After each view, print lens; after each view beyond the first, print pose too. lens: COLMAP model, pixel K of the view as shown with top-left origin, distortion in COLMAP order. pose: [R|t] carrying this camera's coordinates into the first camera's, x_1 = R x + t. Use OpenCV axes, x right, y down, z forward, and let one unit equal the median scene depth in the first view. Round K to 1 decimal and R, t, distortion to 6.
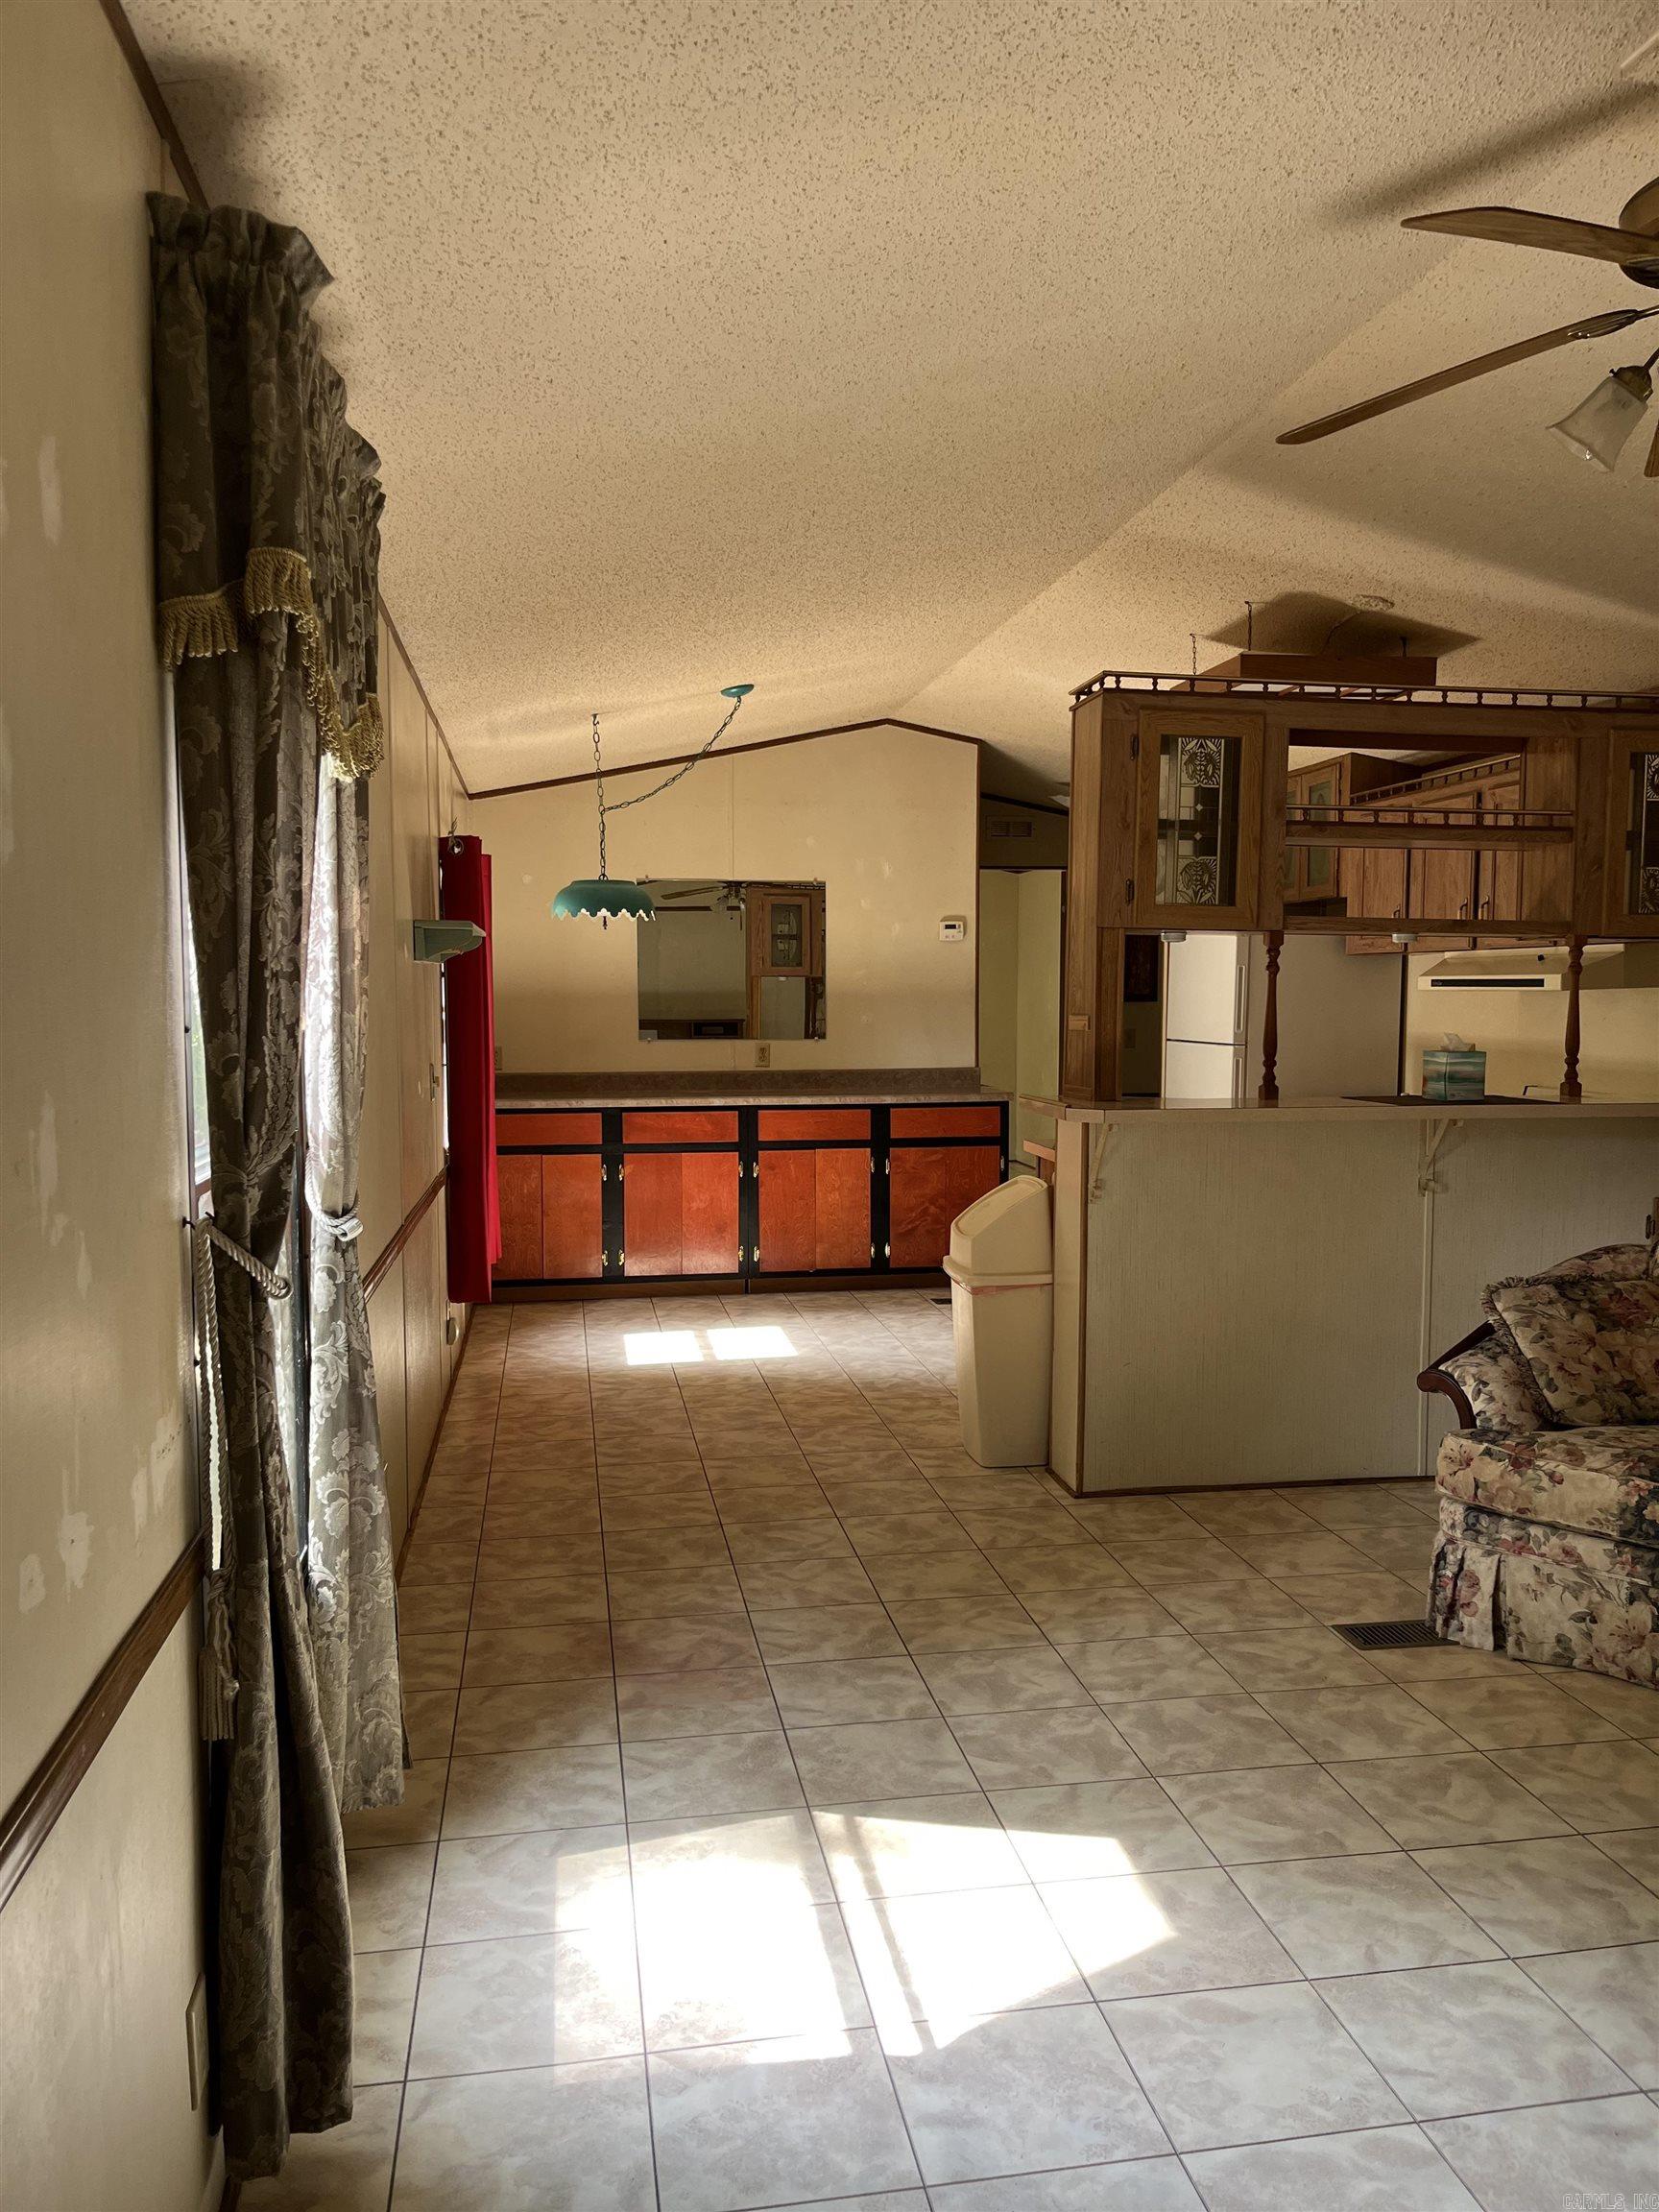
lens RADIAL K [[1663.3, 0, 824.0], [0, 1663.3, 1138.6], [0, 0, 1]] dist [0.070671, -0.121733]
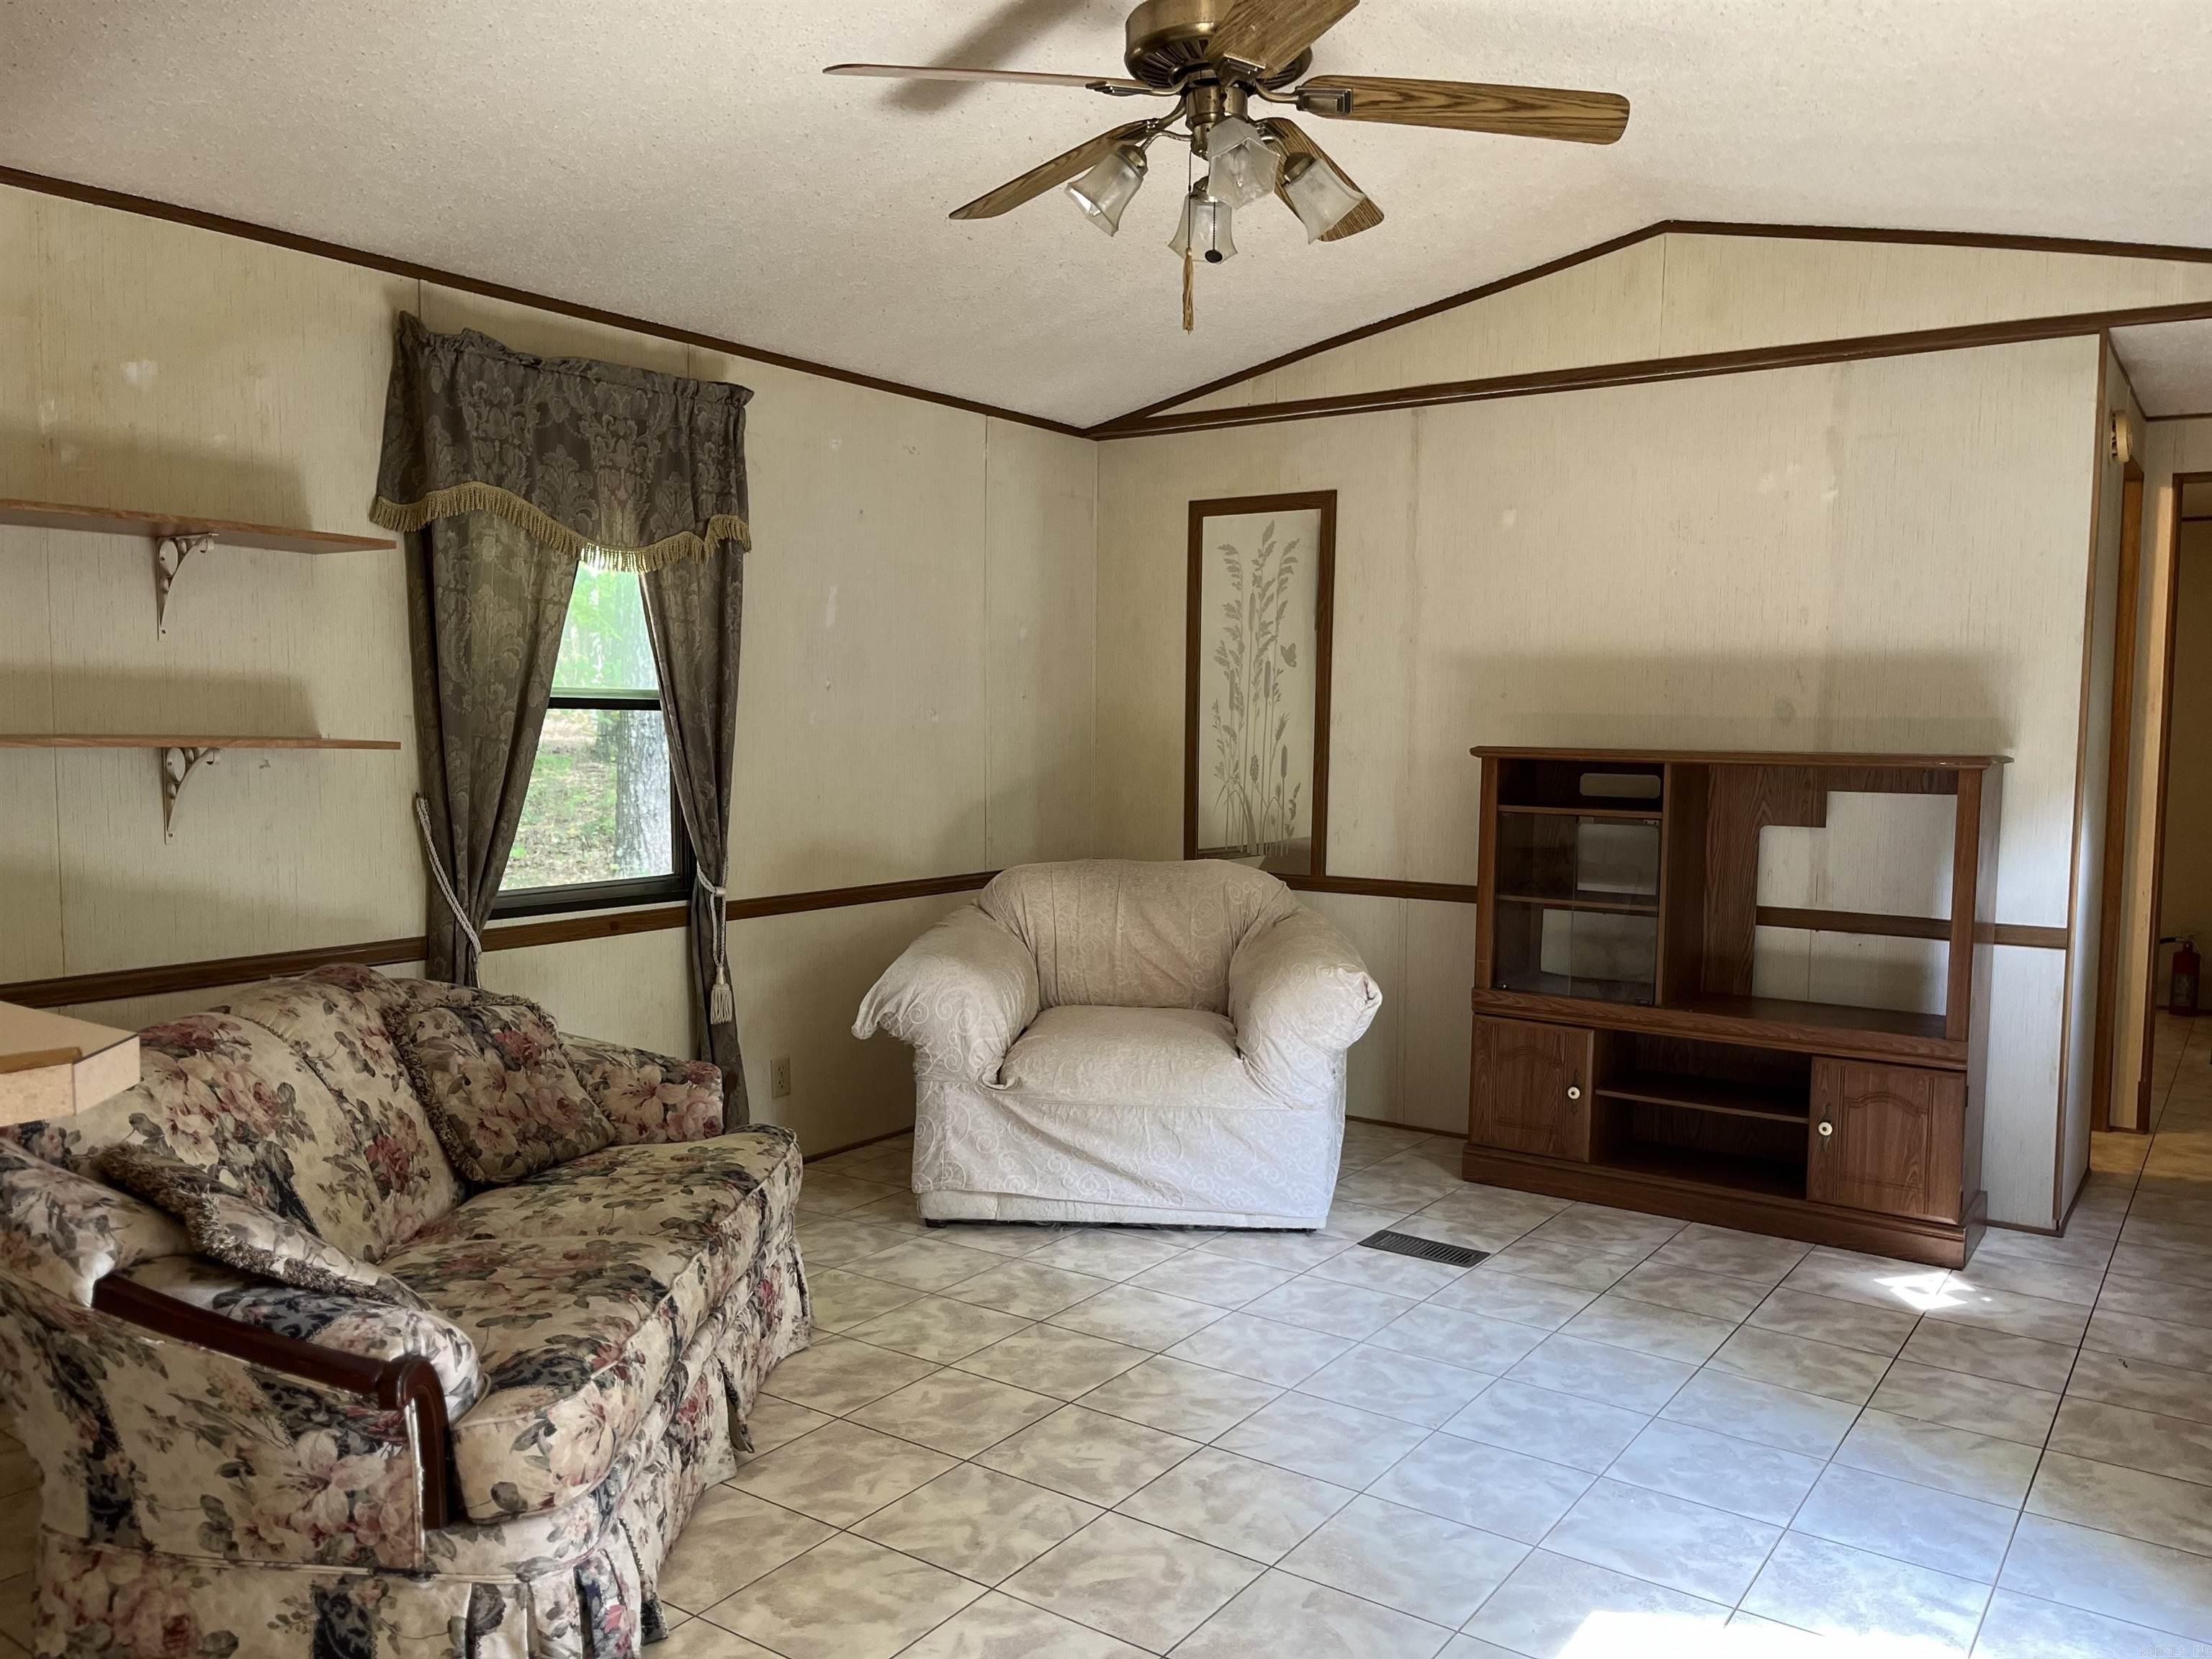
lens RADIAL K [[1663.3, 0, 1106.0], [0, 1663.3, 829.5], [0, 0, 1]] dist [0.070671, -0.121733]
pose [[-0.712689, -0.050449, 0.699663, -0.112628], [0.058496, 0.989662, 0.130945, -0.059938], [-0.699037, 0.134250, -0.702371, 0.789371]]
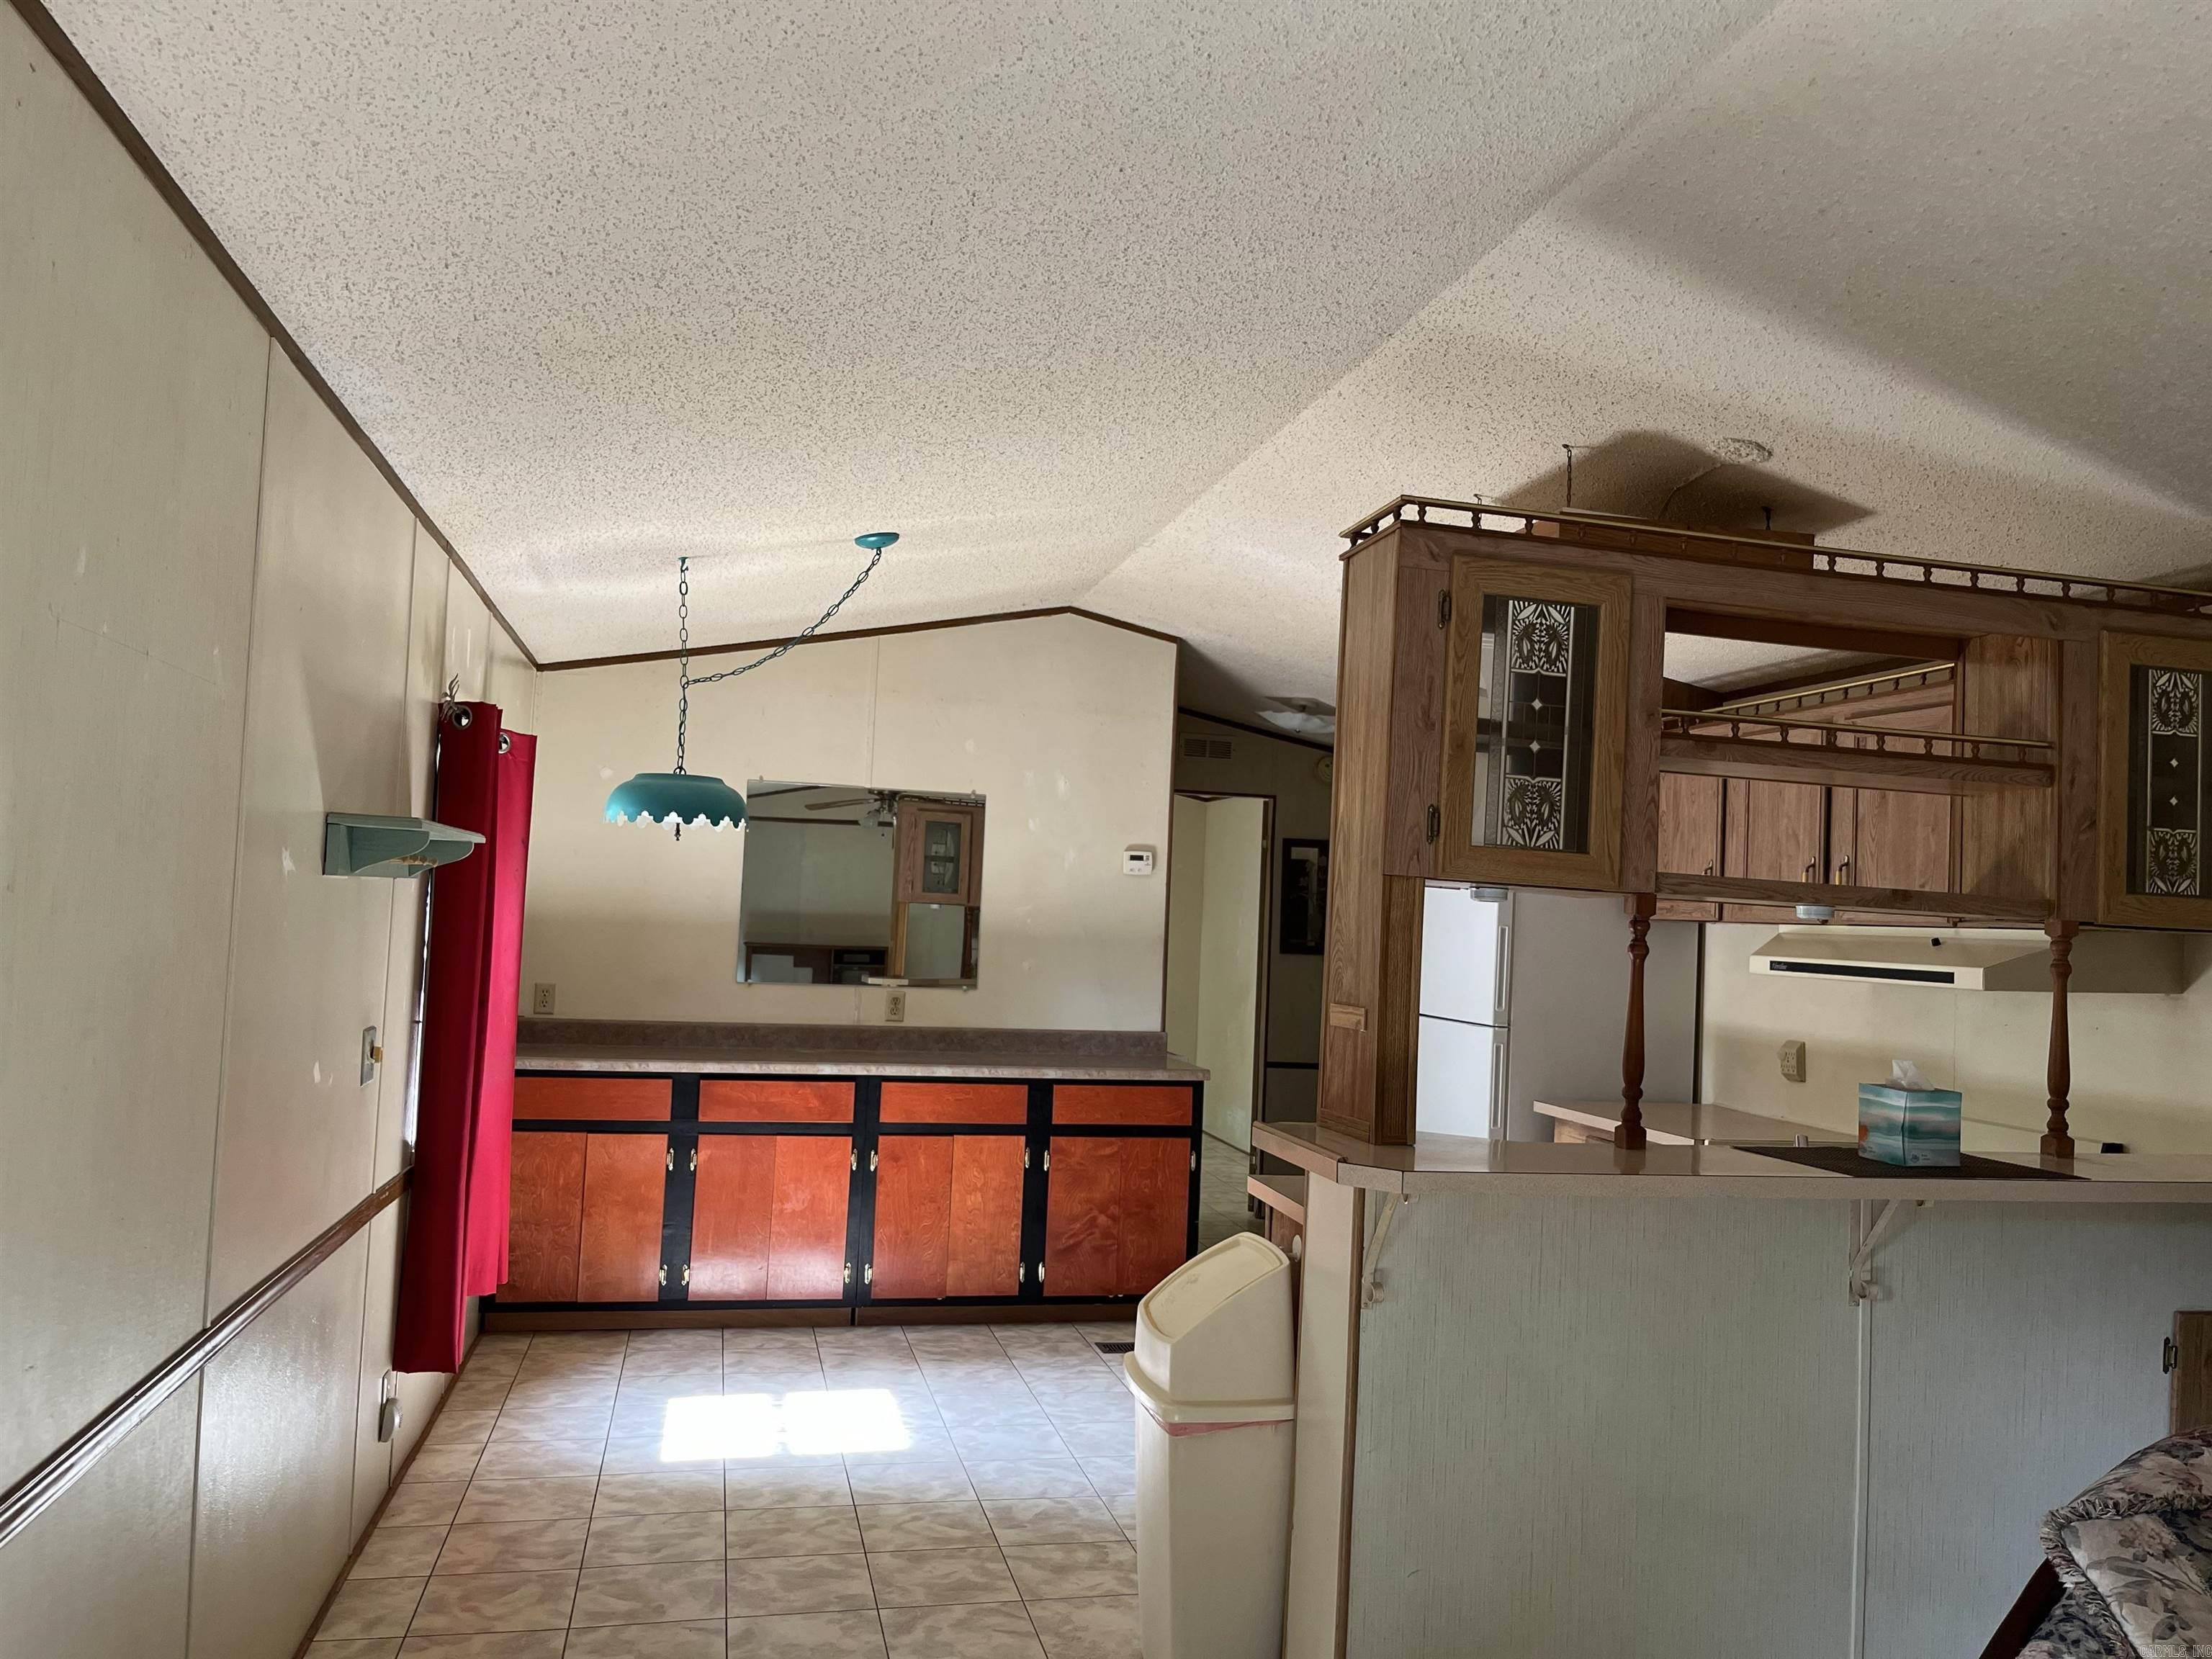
lens RADIAL K [[1663.3, 0, 1106.0], [0, 1663.3, 829.5], [0, 0, 1]] dist [0.070671, -0.121733]
pose [[0.996574, 0.049248, 0.066448, 0.008992], [-0.039541, 0.989331, -0.140217, -0.037841], [-0.072645, 0.137109, 0.987889, 0.281902]]
